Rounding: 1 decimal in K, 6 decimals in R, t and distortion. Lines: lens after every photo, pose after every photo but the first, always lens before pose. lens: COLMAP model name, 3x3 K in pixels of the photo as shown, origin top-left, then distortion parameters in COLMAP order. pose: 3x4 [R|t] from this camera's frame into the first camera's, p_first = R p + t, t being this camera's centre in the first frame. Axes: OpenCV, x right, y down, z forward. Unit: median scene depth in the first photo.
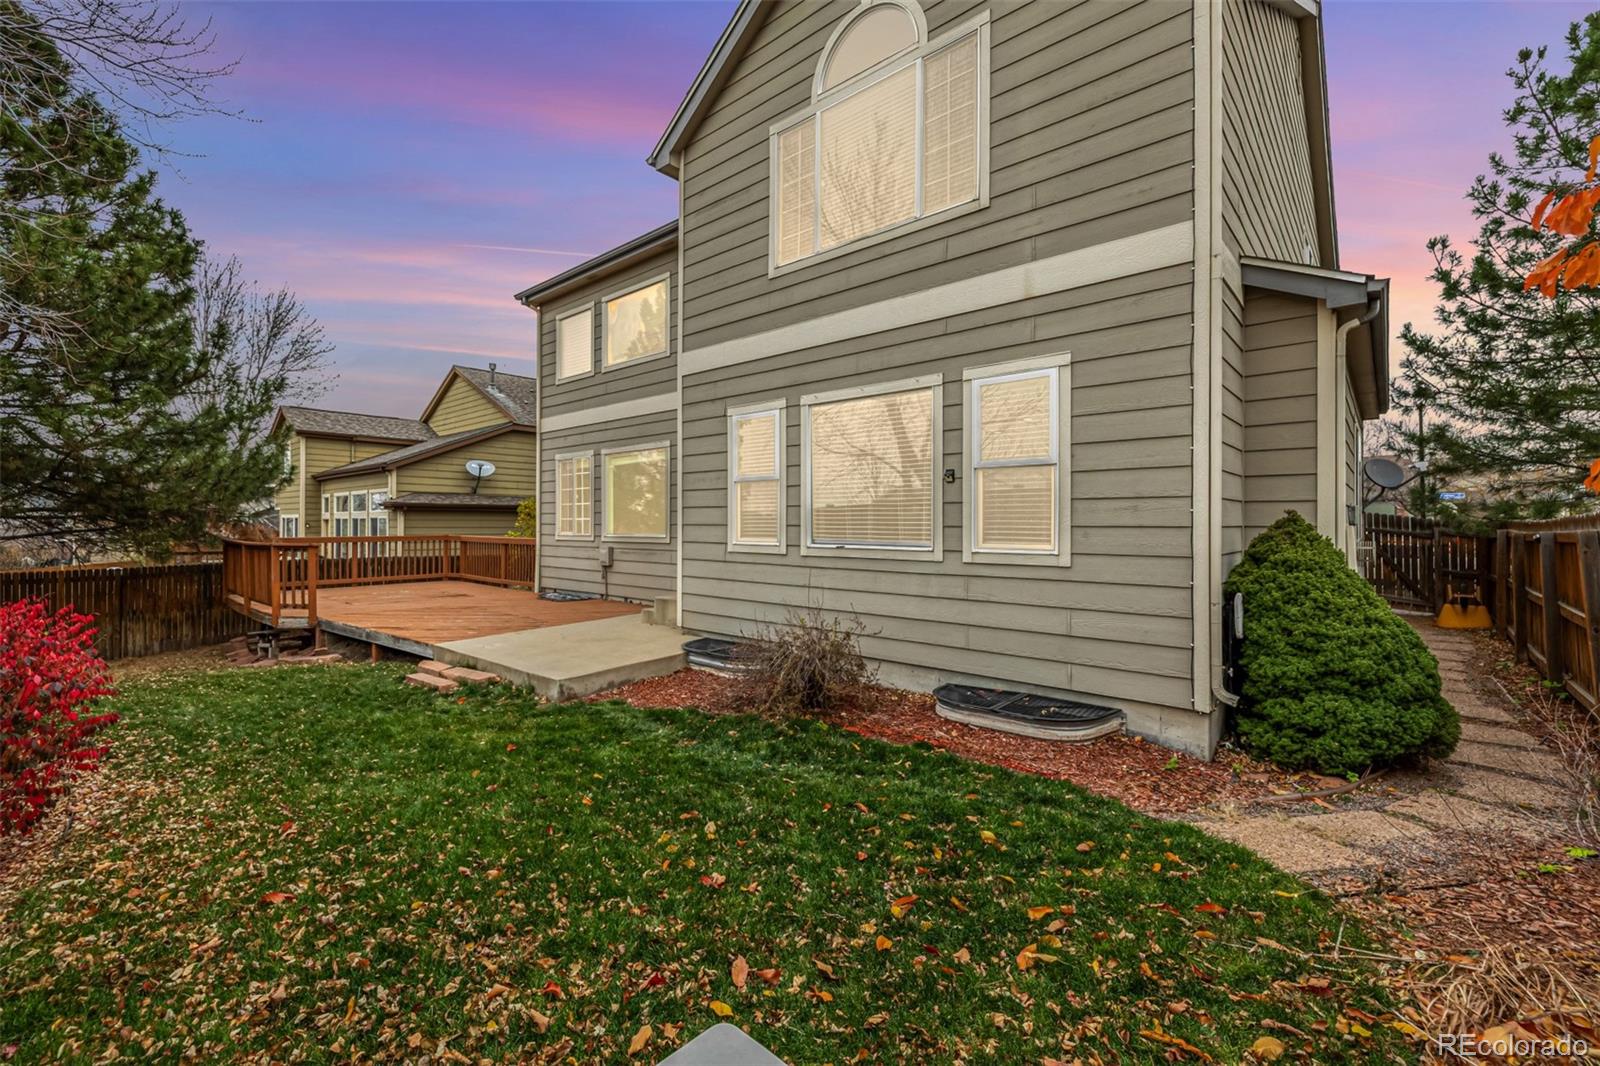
lens RADIAL K [[681.0, 0, 795.3], [0, 681.0, 520.3], [0, 0, 1]] dist [-0.000768, -0.000196]
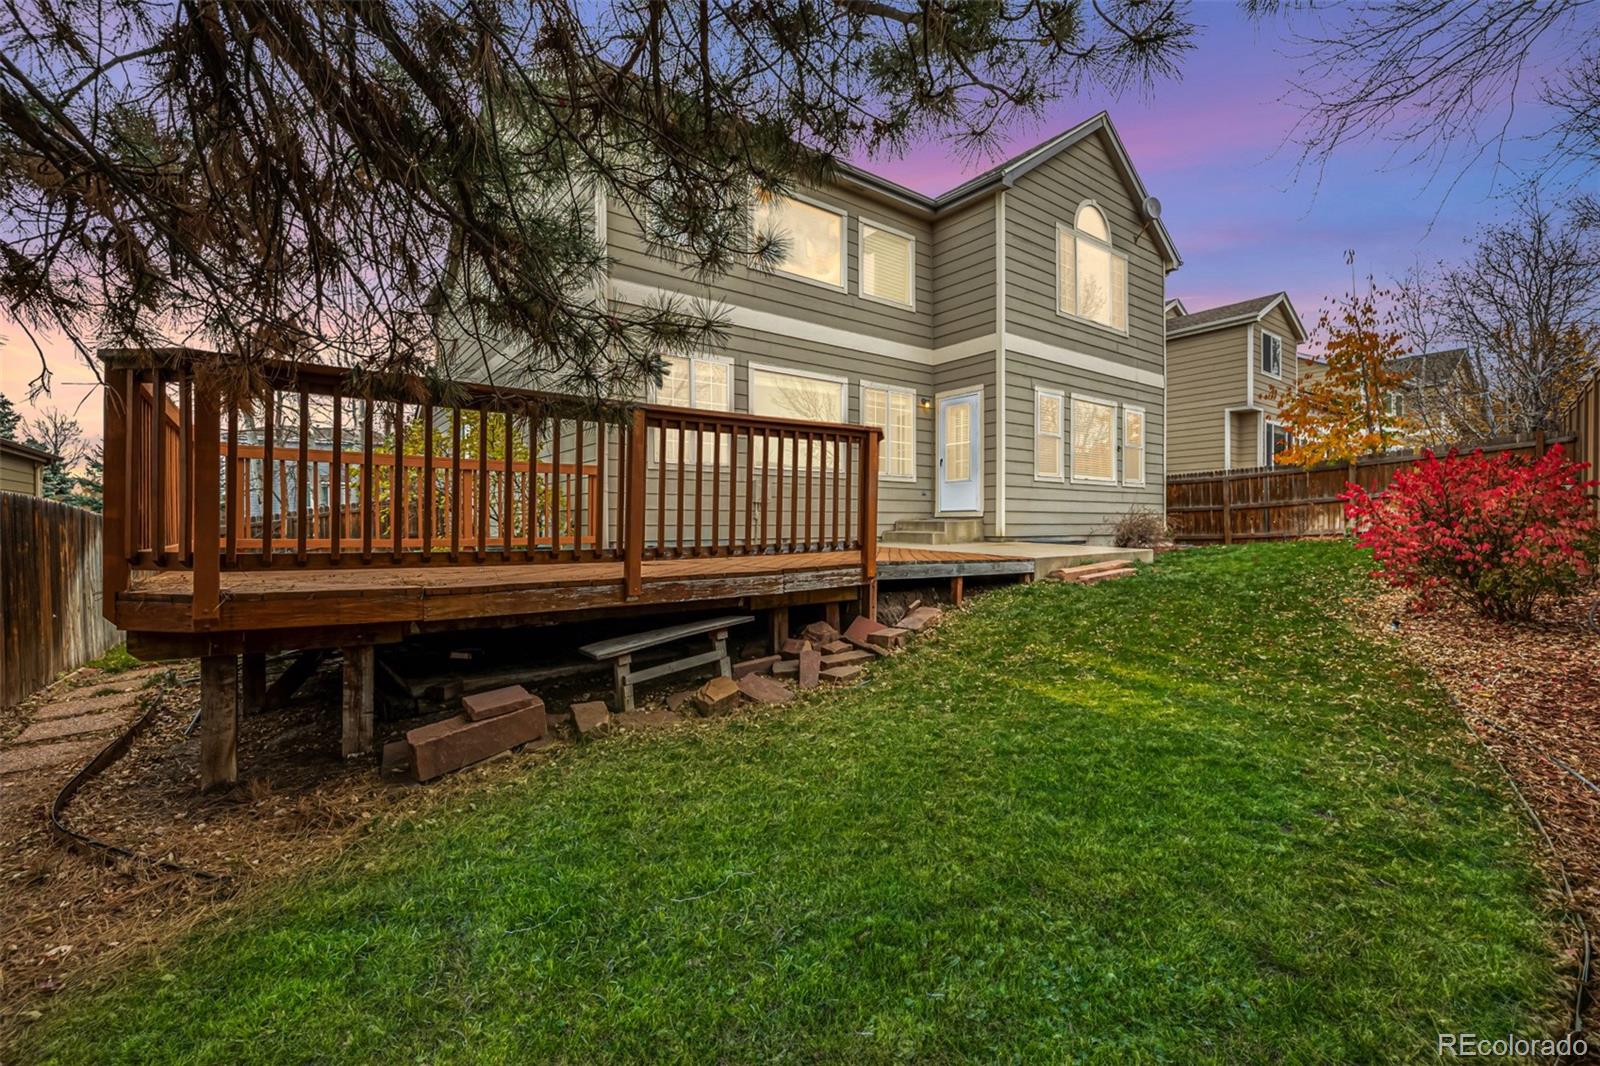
lens RADIAL K [[681.0, 0, 795.3], [0, 681.0, 520.3], [0, 0, 1]] dist [-0.000768, -0.000196]
pose [[0.199895, 0.003885, 0.979810, -1.674143], [-0.001111, 0.999992, -0.003739, 0.139047], [-0.979817, -0.000341, 0.199898, 1.220263]]
